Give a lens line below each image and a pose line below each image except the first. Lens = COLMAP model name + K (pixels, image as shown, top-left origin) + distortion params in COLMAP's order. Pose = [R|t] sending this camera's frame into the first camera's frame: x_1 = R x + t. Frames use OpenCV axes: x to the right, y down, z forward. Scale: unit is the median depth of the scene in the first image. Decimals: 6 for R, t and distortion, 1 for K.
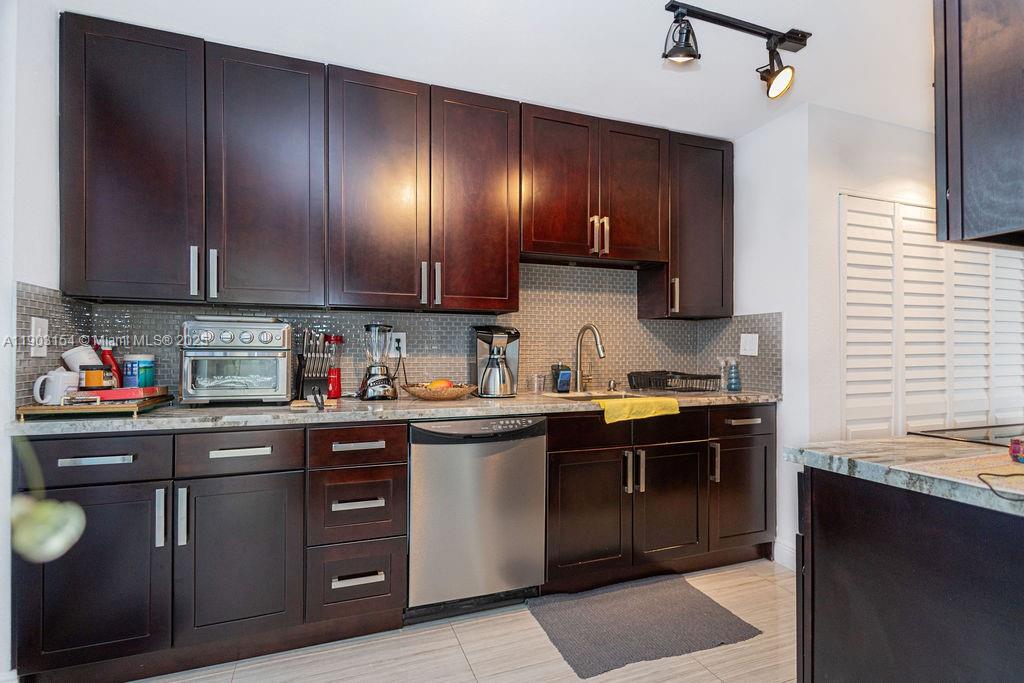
lens RADIAL K [[491.4, 0, 509.9], [0, 491.4, 351.0], [0, 0, 1]] dist [0.001418, -0.000170]
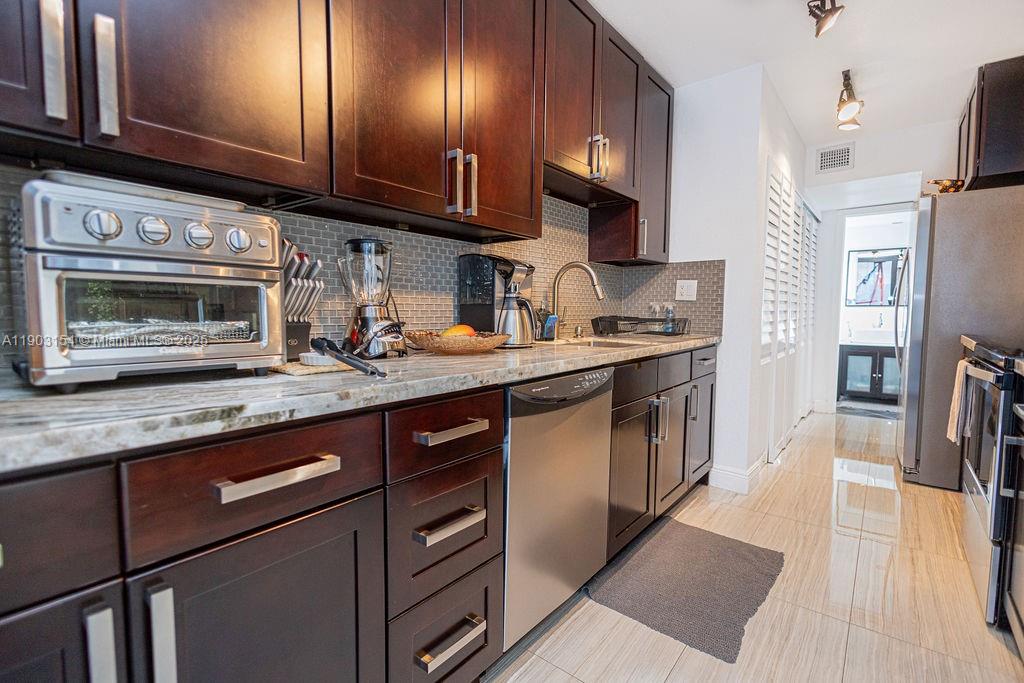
lens RADIAL K [[470.1, 0, 509.3], [0, 470.1, 342.6], [0, 0, 1]] dist [0.009140, -0.000974]
pose [[0.858988, -0.032906, 0.510937, -0.413614], [-0.004991, 0.997347, 0.072623, 0.031766], [-0.511971, -0.064933, 0.856545, 0.362458]]
